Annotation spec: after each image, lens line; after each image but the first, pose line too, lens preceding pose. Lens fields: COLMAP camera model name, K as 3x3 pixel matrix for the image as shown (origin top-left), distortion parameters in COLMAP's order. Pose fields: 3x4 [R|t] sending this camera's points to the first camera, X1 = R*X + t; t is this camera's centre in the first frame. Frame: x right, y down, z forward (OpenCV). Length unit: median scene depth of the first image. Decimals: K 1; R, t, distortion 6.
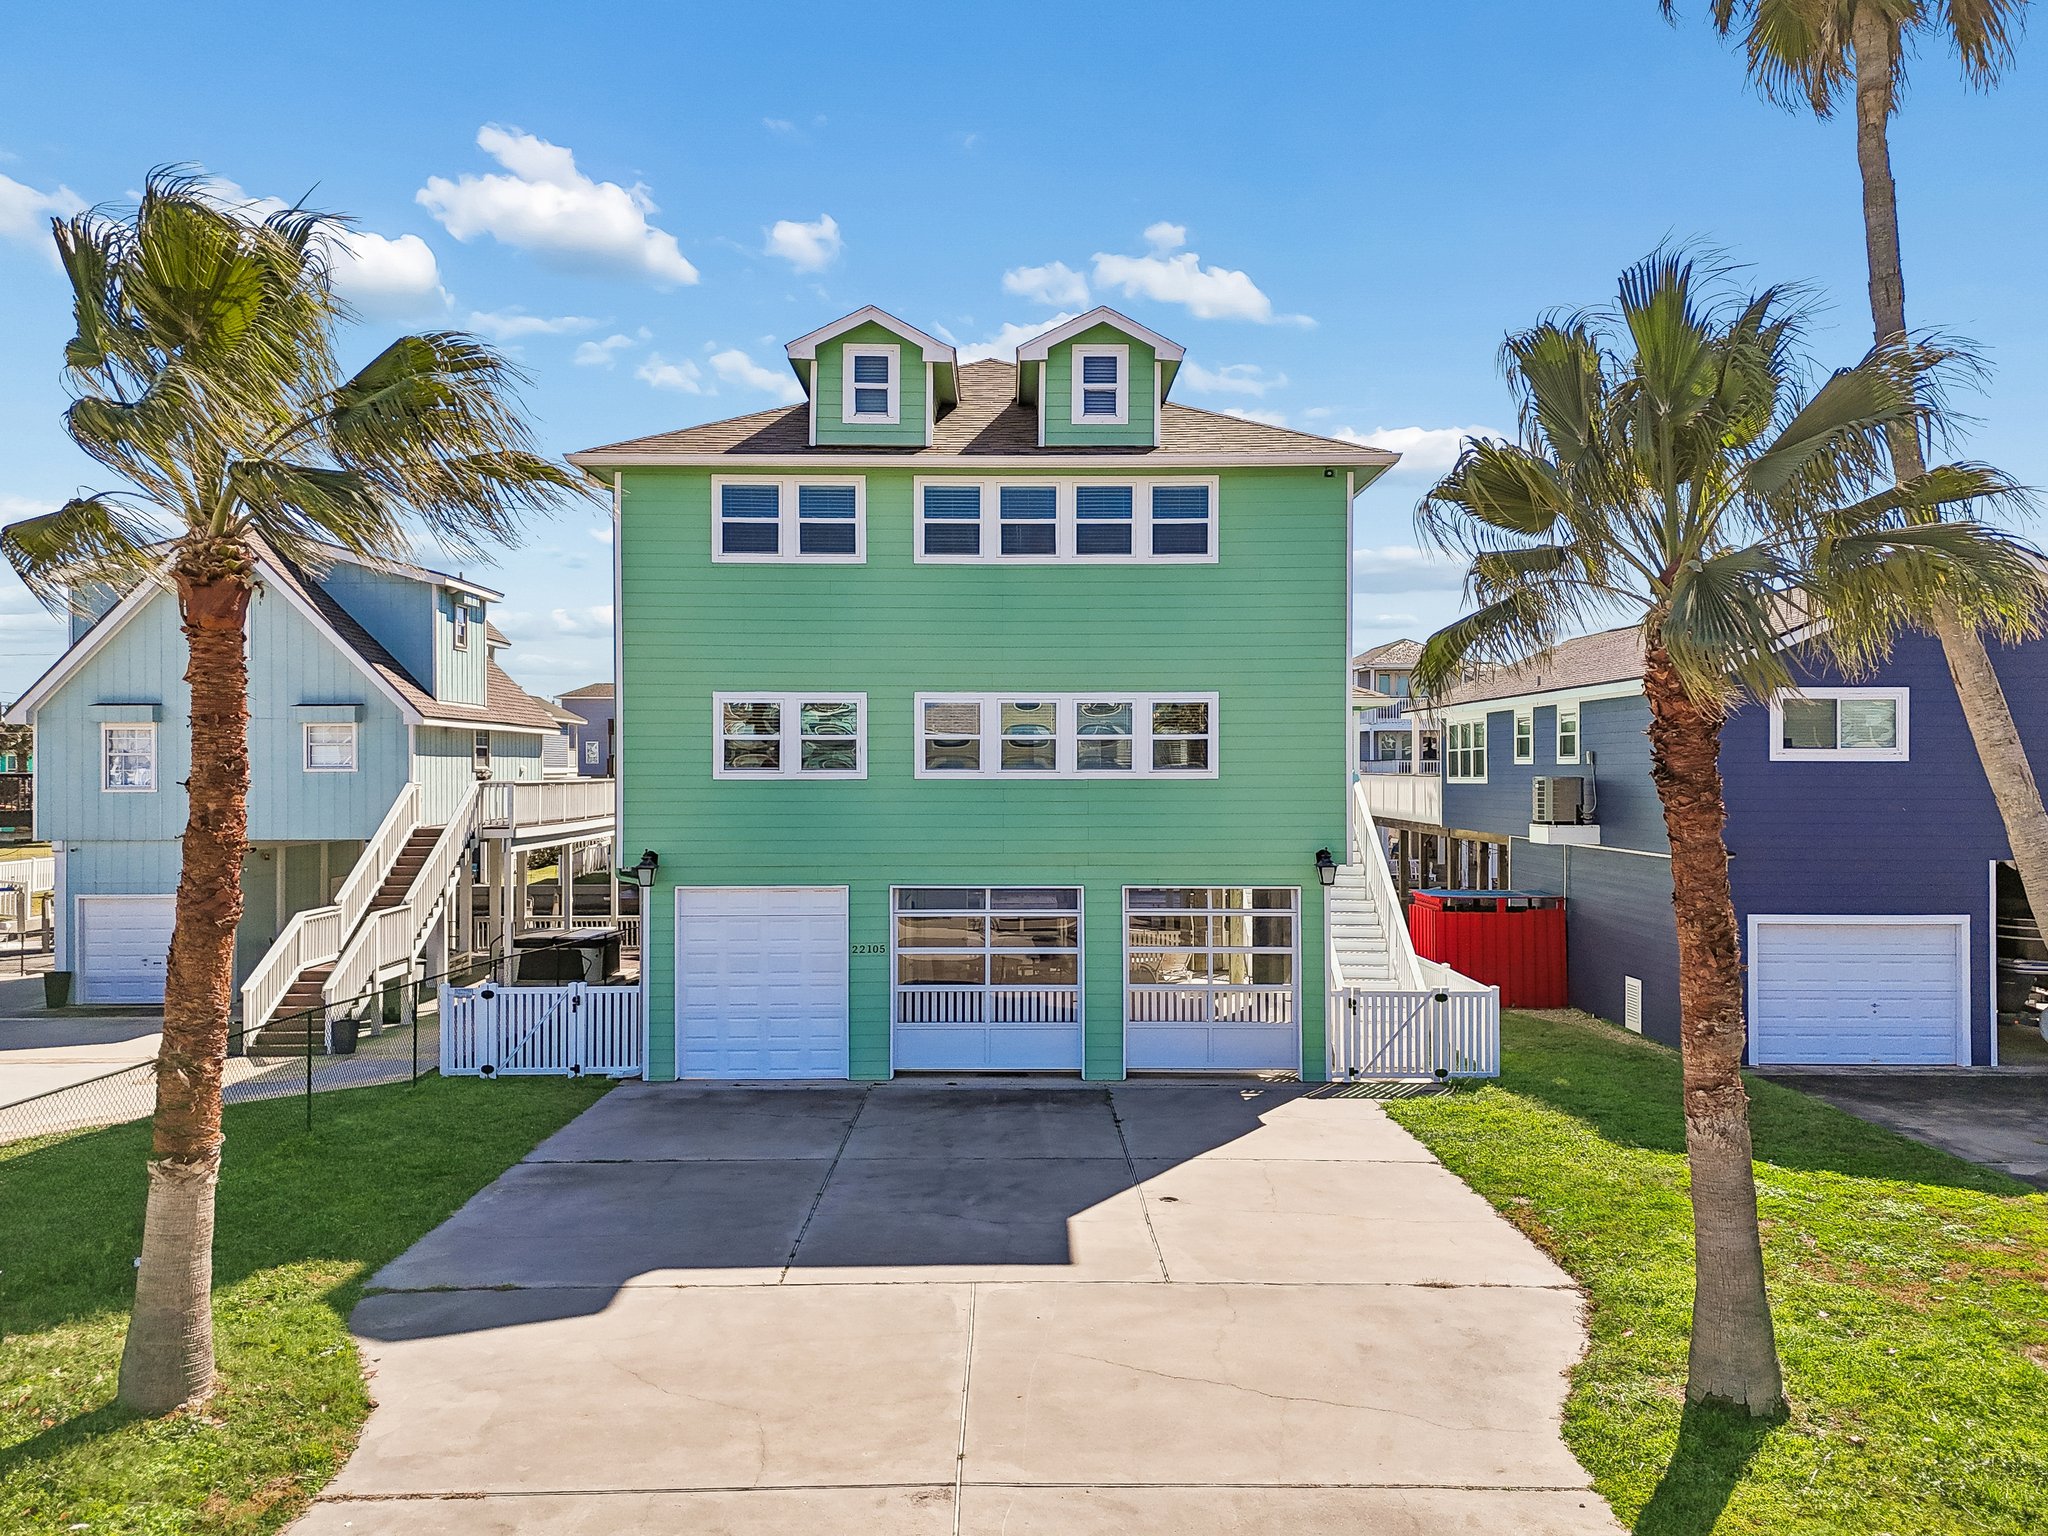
lens RADIAL K [[1518.9, 0, 1024.0], [0, 1518.9, 768.0], [0, 0, 1]] dist [0.049604, -0.011439]
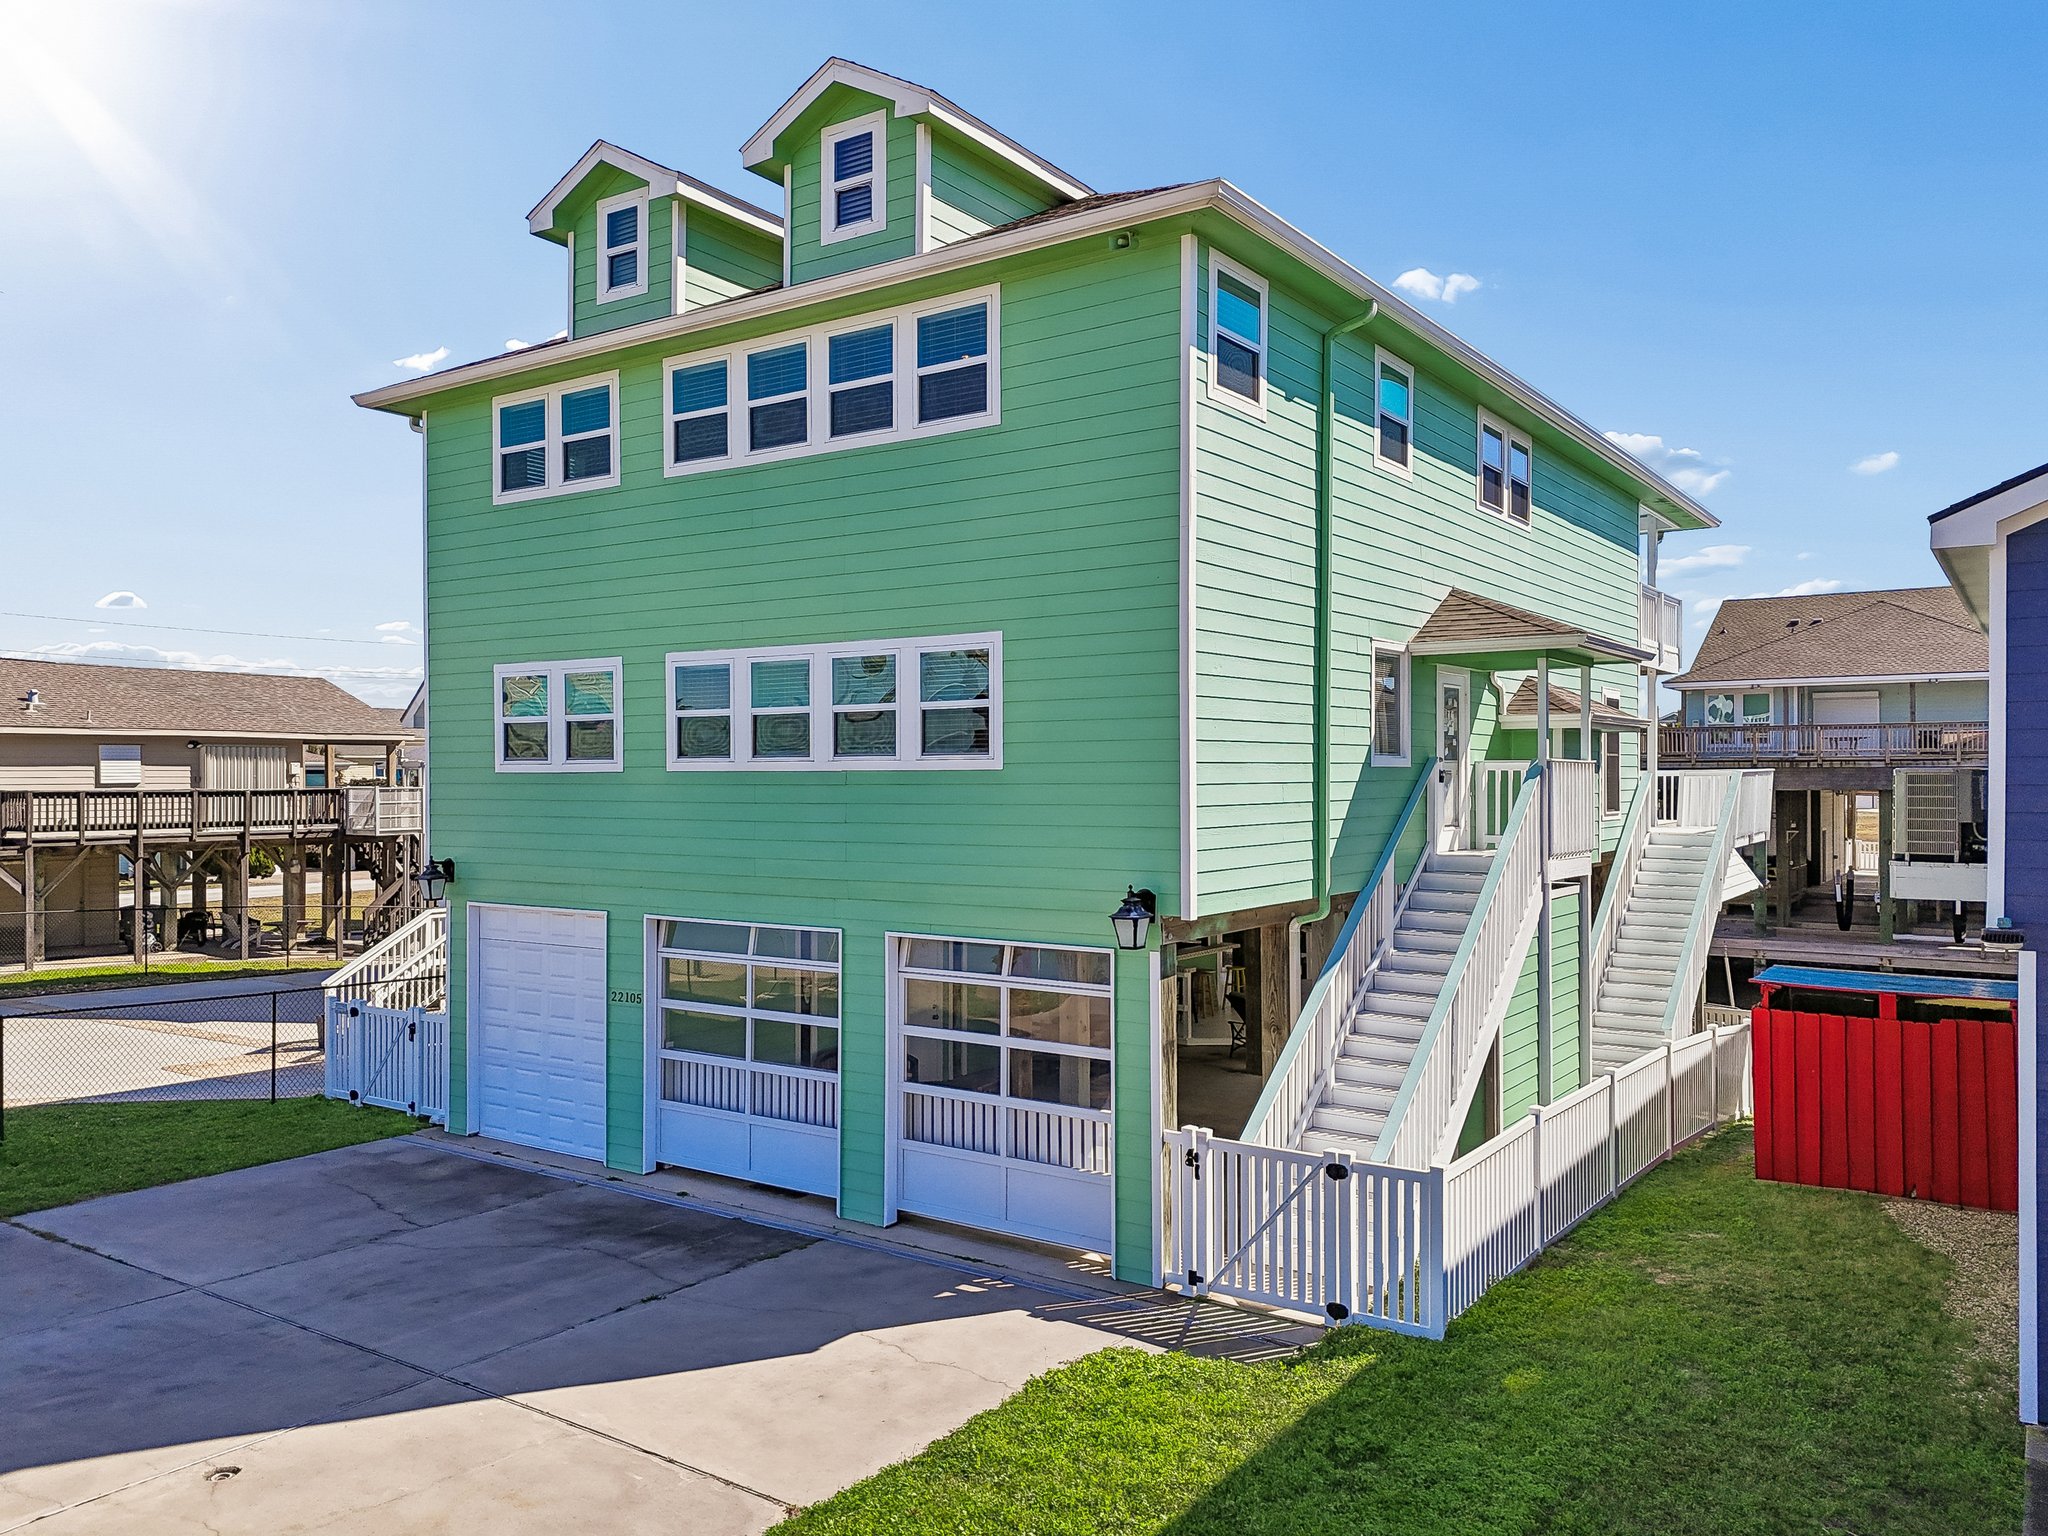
lens RADIAL K [[1521.9, 0, 1023.0], [0, 1521.9, 774.0], [0, 0, 1]] dist [0.027748, -0.007658]
pose [[0.818521, -0.001073, -0.574476, 0.493689], [0.002010, 0.999997, 0.000997, 0.008217], [0.574473, -0.001971, 0.818521, 0.494127]]
